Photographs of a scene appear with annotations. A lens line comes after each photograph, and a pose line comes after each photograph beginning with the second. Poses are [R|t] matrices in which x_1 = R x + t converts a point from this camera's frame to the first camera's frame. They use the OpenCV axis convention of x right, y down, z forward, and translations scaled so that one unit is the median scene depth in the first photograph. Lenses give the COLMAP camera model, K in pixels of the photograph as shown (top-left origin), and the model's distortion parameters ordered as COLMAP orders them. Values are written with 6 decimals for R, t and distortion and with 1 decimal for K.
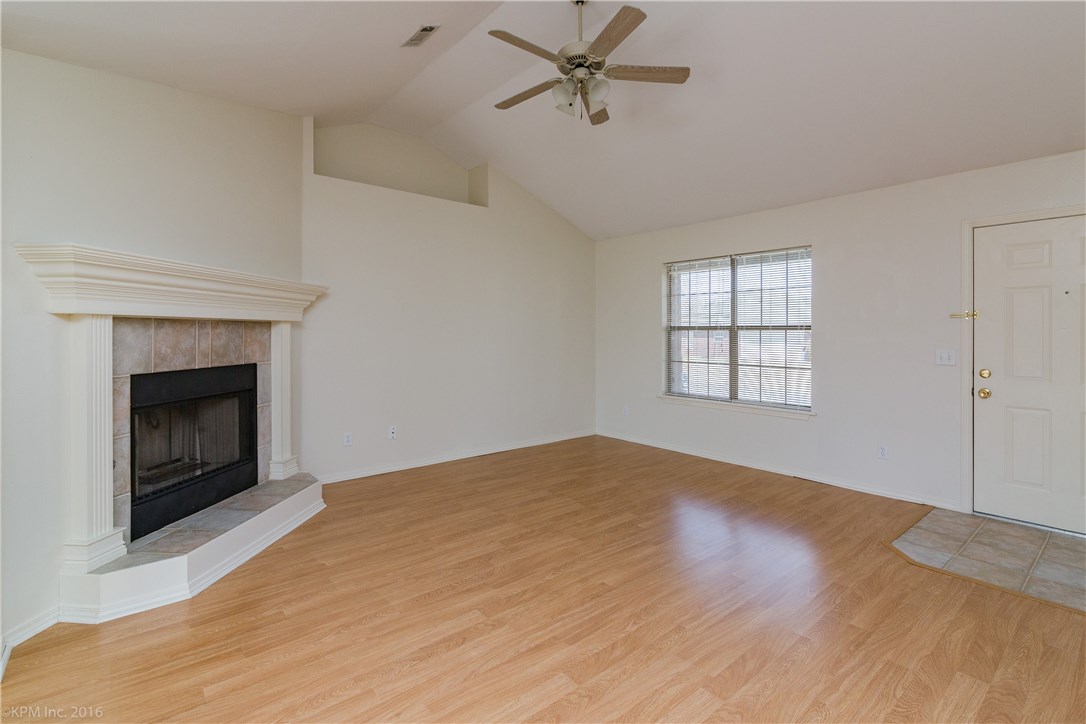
lens RADIAL K [[502.6, 0, 541.2], [0, 502.6, 333.4], [0, 0, 1]] dist [-0.003147, -0.000509]
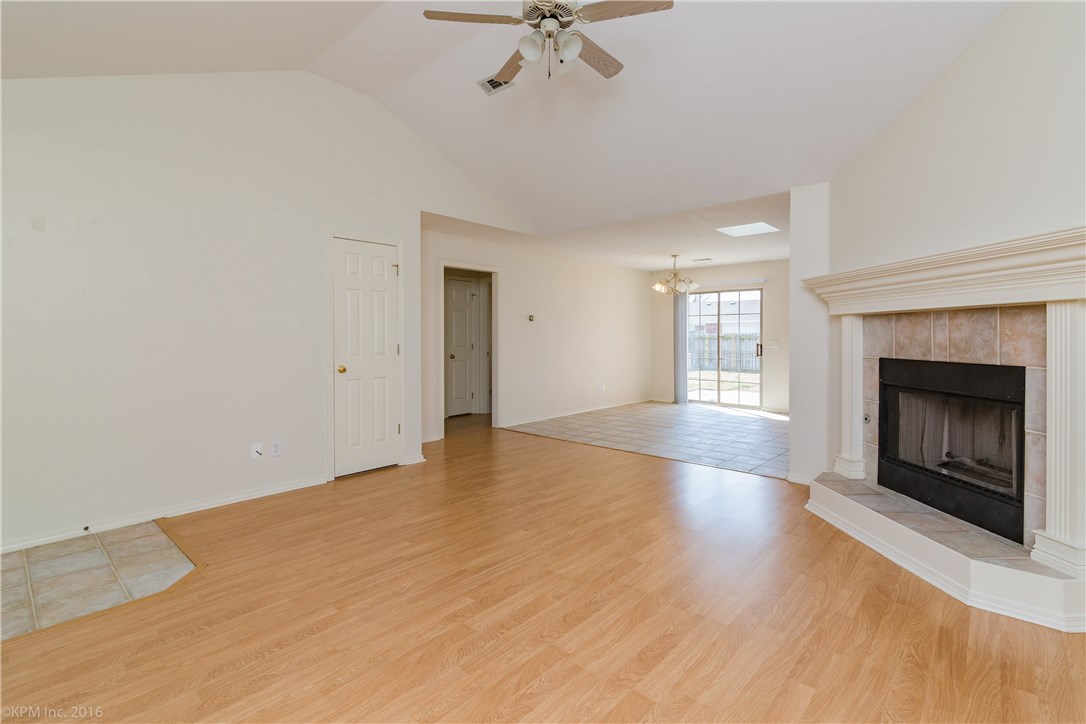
lens RADIAL K [[497.3, 0, 545.1], [0, 497.3, 336.4], [0, 0, 1]] dist [-0.000706, 0.000119]
pose [[-0.988814, 0.003749, -0.149104, 0.228100], [0.003238, 0.999988, 0.003669, 0.017144], [0.149116, 0.003145, -0.988815, 1.977002]]
